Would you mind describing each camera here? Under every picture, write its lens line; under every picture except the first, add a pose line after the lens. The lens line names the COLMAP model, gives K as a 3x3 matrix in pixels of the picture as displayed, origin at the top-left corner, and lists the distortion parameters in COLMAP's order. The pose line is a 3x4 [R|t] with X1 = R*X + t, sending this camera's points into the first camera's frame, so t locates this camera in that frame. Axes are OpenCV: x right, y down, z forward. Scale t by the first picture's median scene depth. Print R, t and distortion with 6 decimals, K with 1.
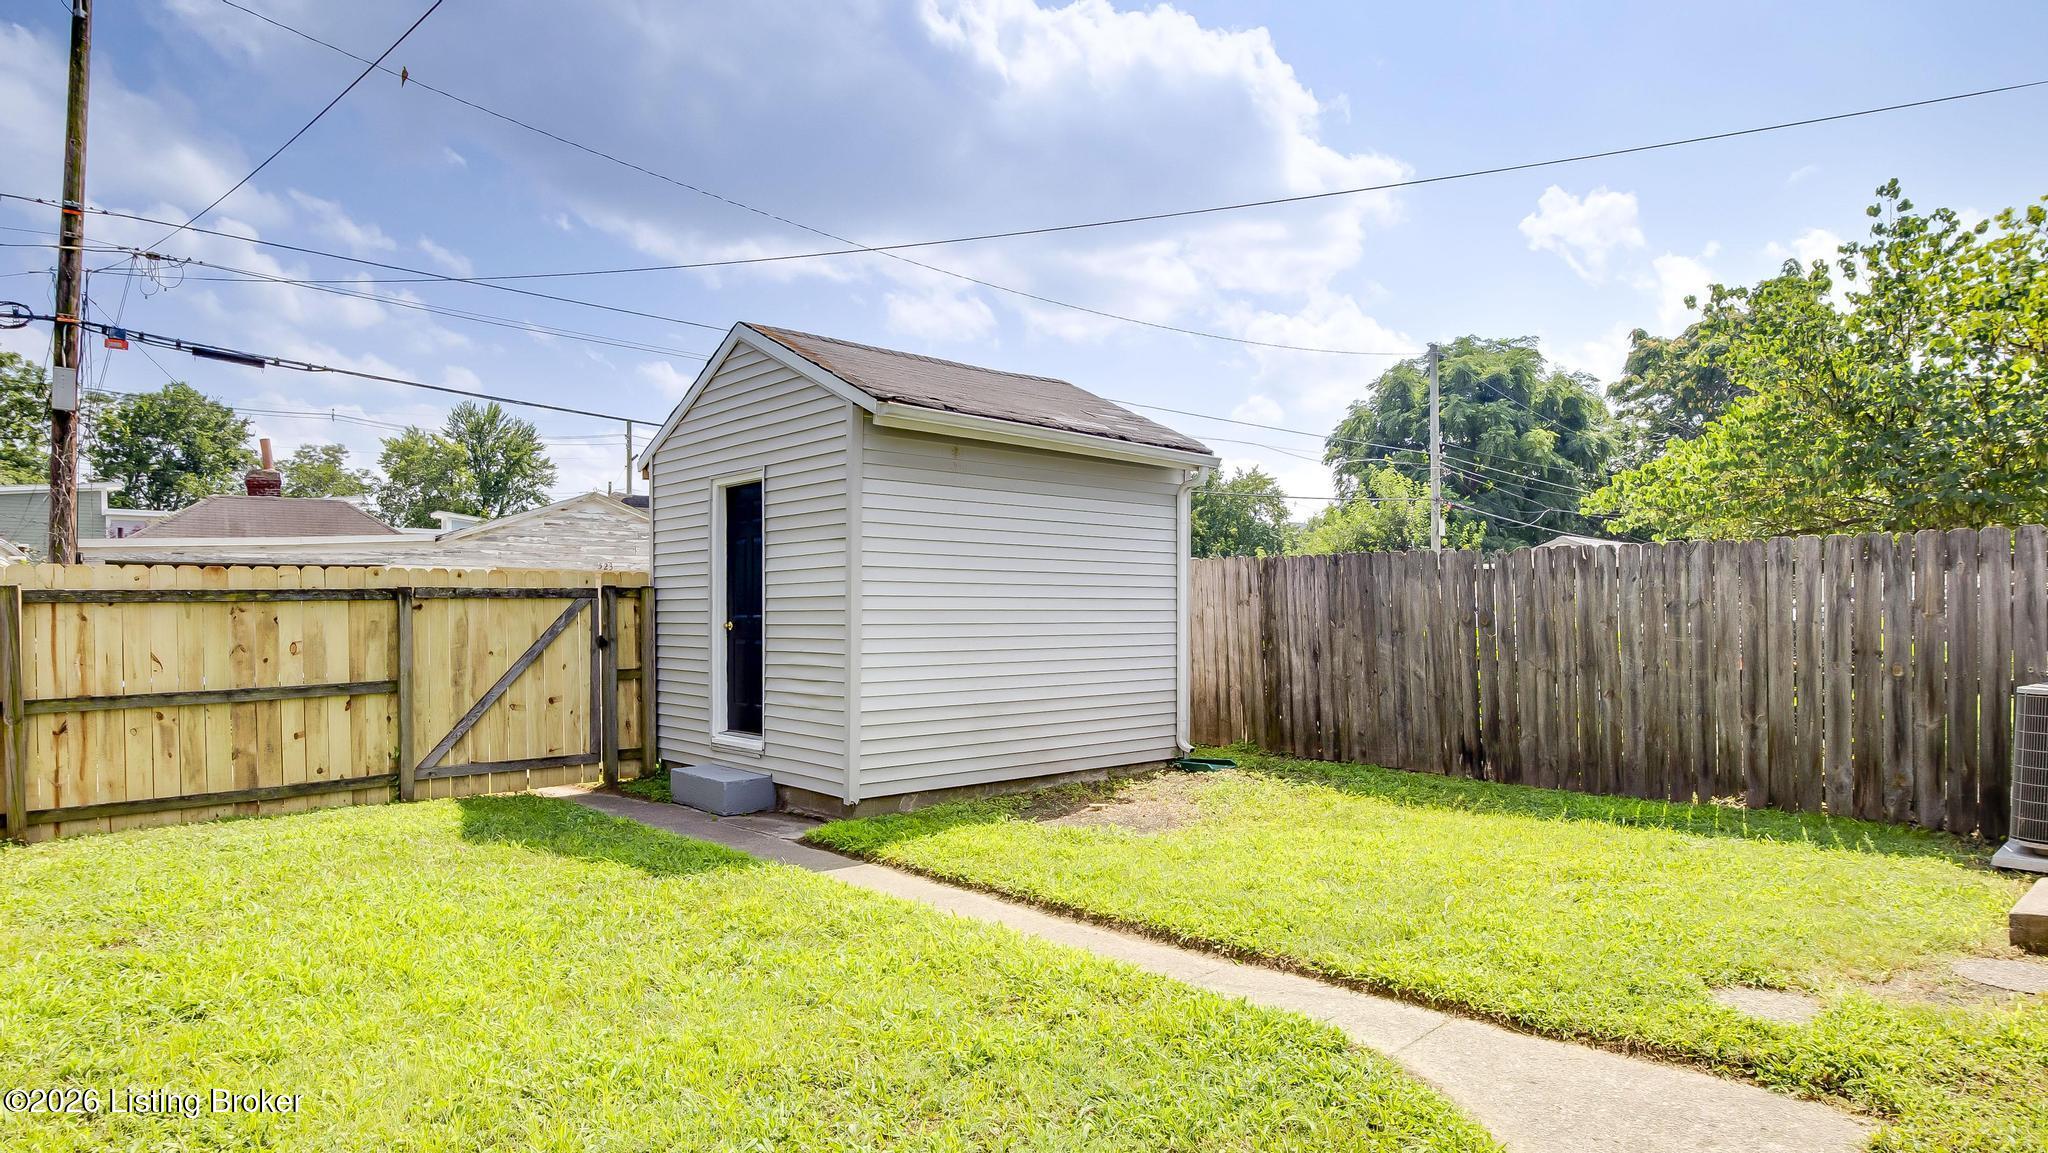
lens RADIAL K [[1112.3, 0, 1027.9], [0, 1112.3, 593.0], [0, 0, 1]] dist [-0.019243, -0.000304]
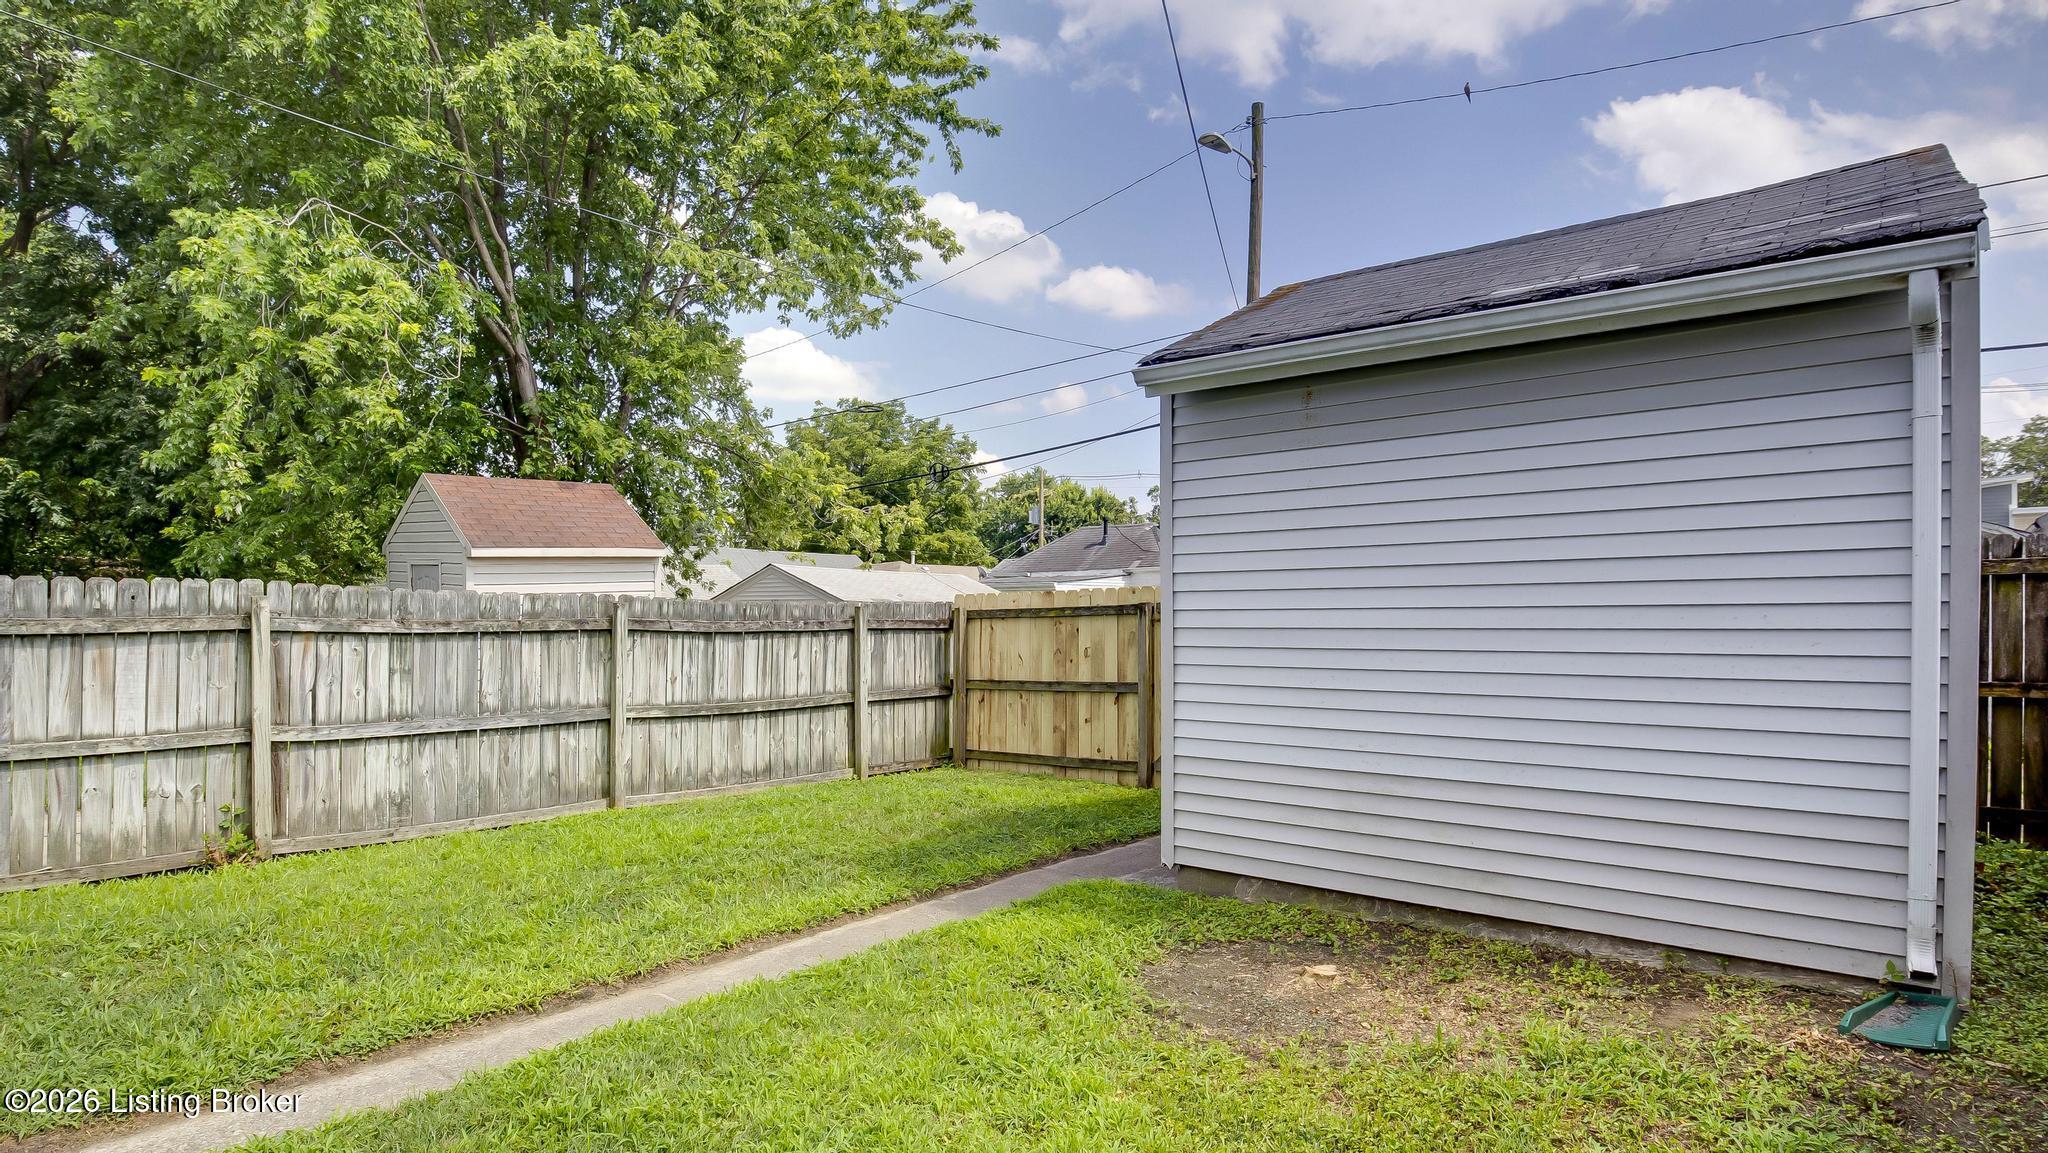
lens RADIAL K [[1112.3, 0, 1029.7], [0, 1112.3, 585.2], [0, 0, 1]] dist [-0.019243, -0.000304]
pose [[0.134159, -0.029900, -0.990509, 0.619294], [0.017199, 0.999464, -0.027841, 0.006369], [0.990811, -0.013300, 0.134601, 0.770708]]
